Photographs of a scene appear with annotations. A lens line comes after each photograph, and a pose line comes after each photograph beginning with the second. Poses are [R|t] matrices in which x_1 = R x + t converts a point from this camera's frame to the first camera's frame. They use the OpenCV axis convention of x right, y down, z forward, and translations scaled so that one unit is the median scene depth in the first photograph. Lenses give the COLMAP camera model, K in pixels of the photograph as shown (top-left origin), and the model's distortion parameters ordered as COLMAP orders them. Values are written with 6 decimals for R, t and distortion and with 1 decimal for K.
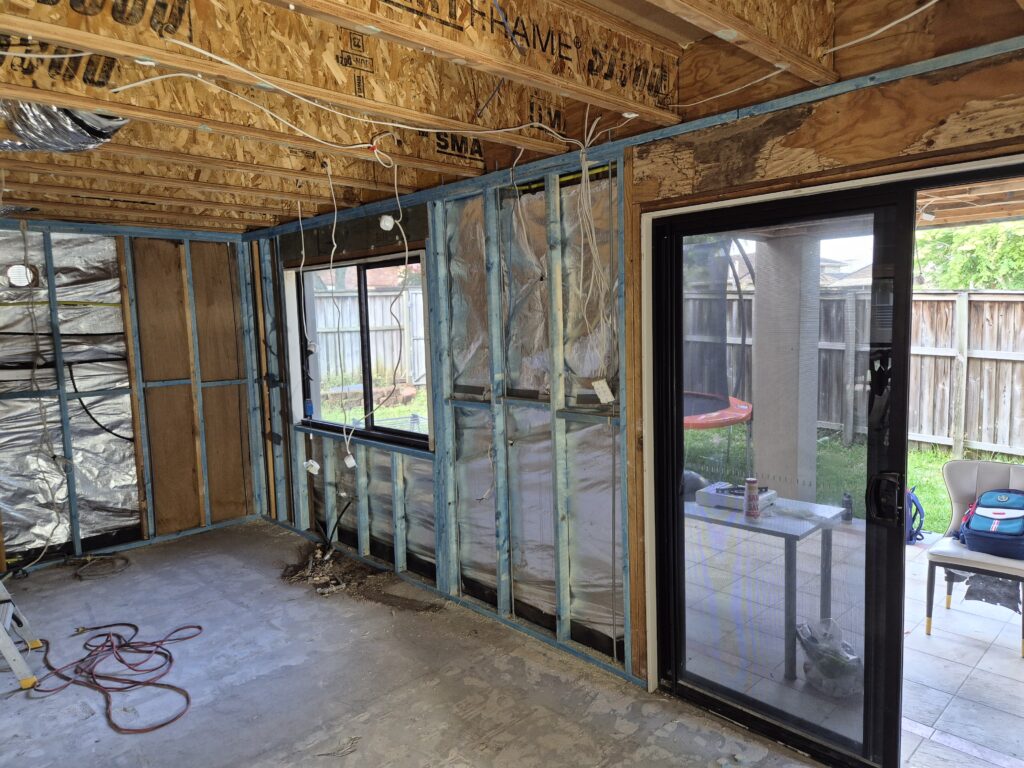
lens RADIAL K [[678.8, 0, 517.2], [0, 678.8, 386.4], [0, 0, 1]] dist [0.047035, -0.008327]
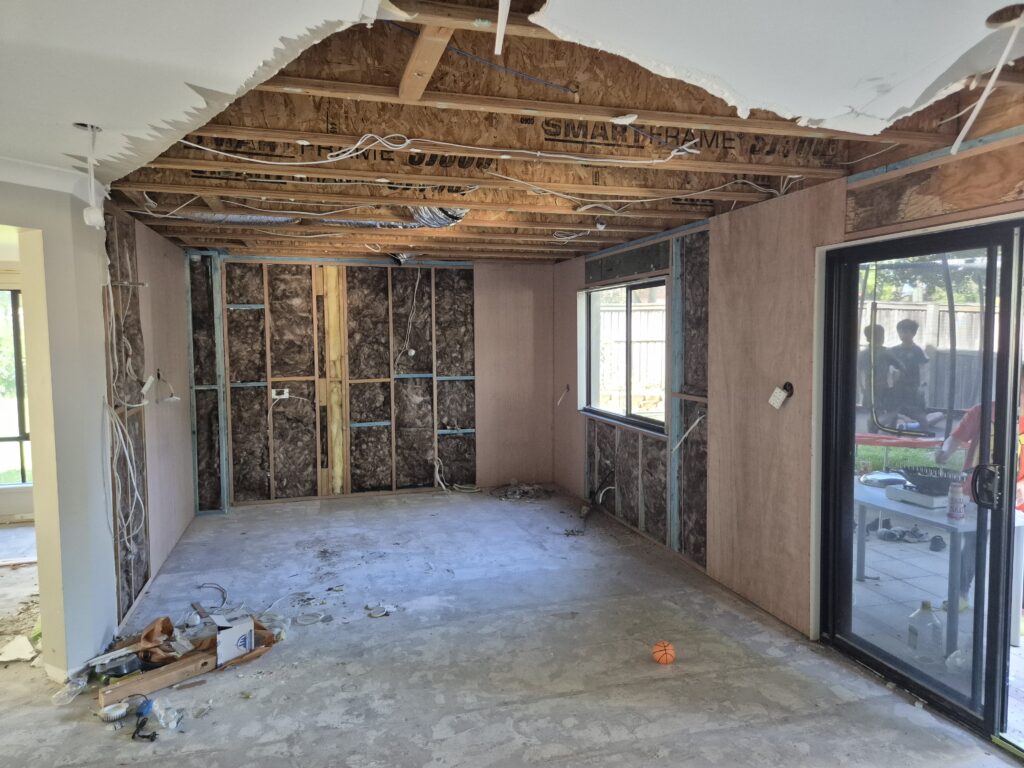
lens RADIAL K [[678.8, 0, 510.7], [0, 678.8, 382.6], [0, 0, 1]] dist [0.047035, -0.008327]
pose [[0.884822, 0.052862, -0.462922, 0.314168], [-0.062254, 0.998048, -0.005022, 0.038044], [0.461752, 0.033262, 0.886385, -0.403219]]
